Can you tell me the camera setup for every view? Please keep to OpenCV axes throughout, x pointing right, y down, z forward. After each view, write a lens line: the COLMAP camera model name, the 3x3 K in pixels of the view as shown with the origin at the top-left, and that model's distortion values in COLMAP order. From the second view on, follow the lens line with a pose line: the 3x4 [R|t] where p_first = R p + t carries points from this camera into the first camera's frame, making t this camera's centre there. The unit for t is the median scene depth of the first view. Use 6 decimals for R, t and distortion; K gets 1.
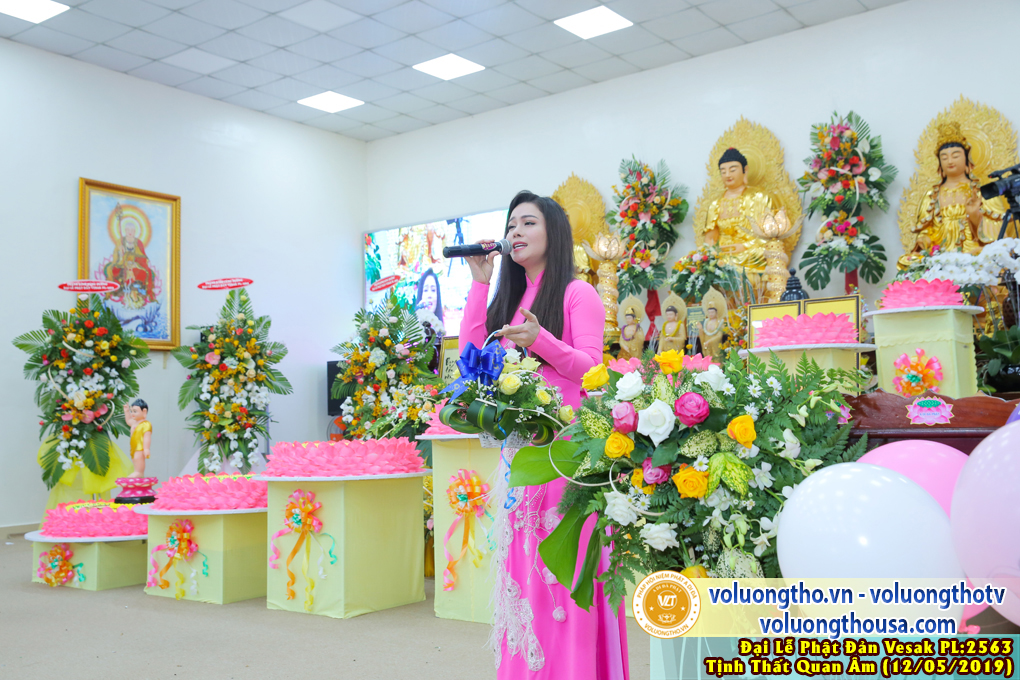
lens RADIAL K [[1023.9, 0, 510.0], [0, 1023.9, 340.0], [0, 0, 1]] dist [-0.020968, 0.161514]
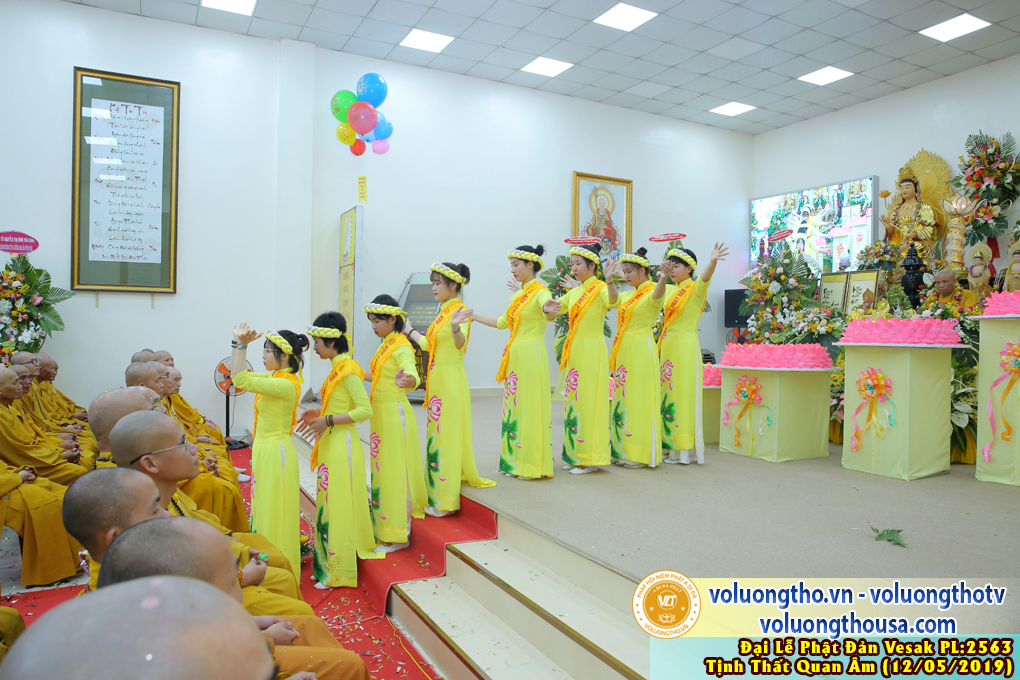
lens RADIAL K [[699.5, 0, 510.0], [0, 699.5, 340.0], [0, 0, 1]] dist [-0.113386, 0.095669]
pose [[0.908122, 0.039969, -0.416793, -0.058940], [-0.001174, 0.995673, 0.092924, 0.000685], [0.418703, -0.083897, 0.904239, -0.031584]]
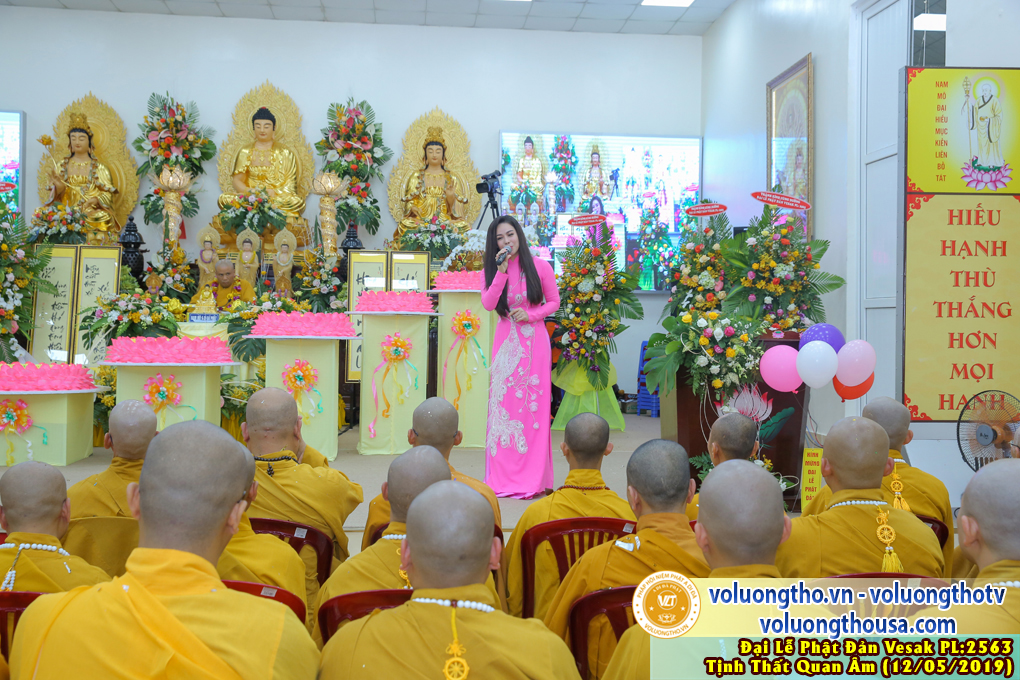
lens RADIAL K [[1125.0, 0, 510.0], [0, 1125.0, 340.0], [0, 0, 1]] dist [0.010657, 0.146933]
pose [[0.734648, 0.033659, 0.677613, -0.507248], [-0.087947, 0.995066, 0.045921, -0.001499], [-0.672724, -0.093330, 0.733983, -0.215569]]
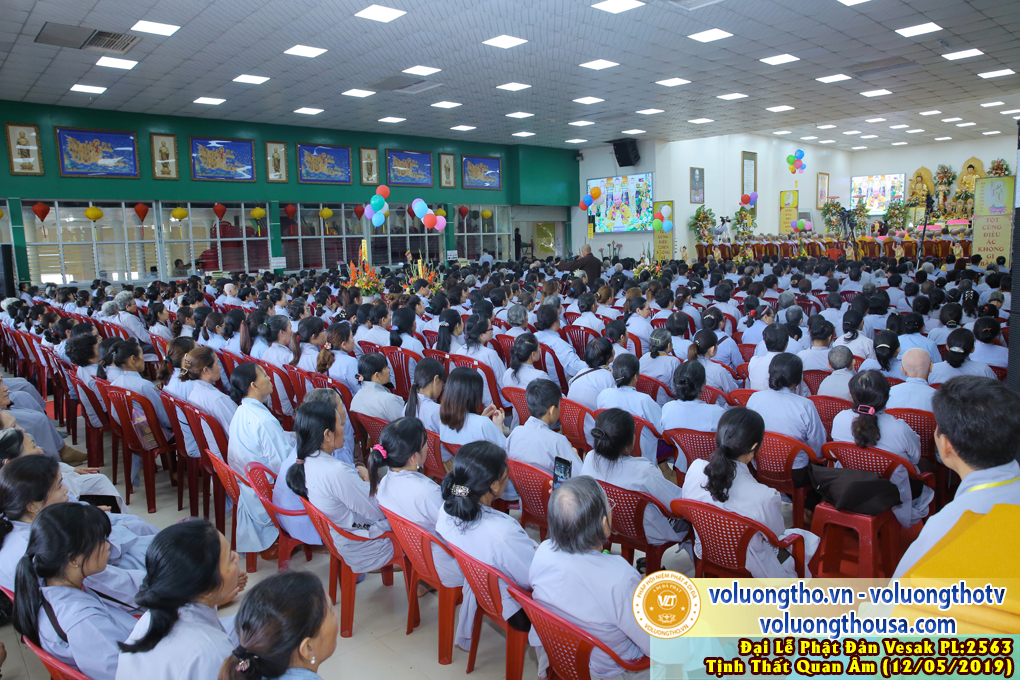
lens RADIAL K [[699.5, 0, 510.0], [0, 699.5, 340.0], [0, 0, 1]] dist [-0.113386, 0.095669]
pose [[0.982840, 0.023990, -0.182894, -1.349657], [0.017160, 0.975315, 0.220150, -0.135462], [0.183660, -0.219511, 0.958167, -2.668561]]
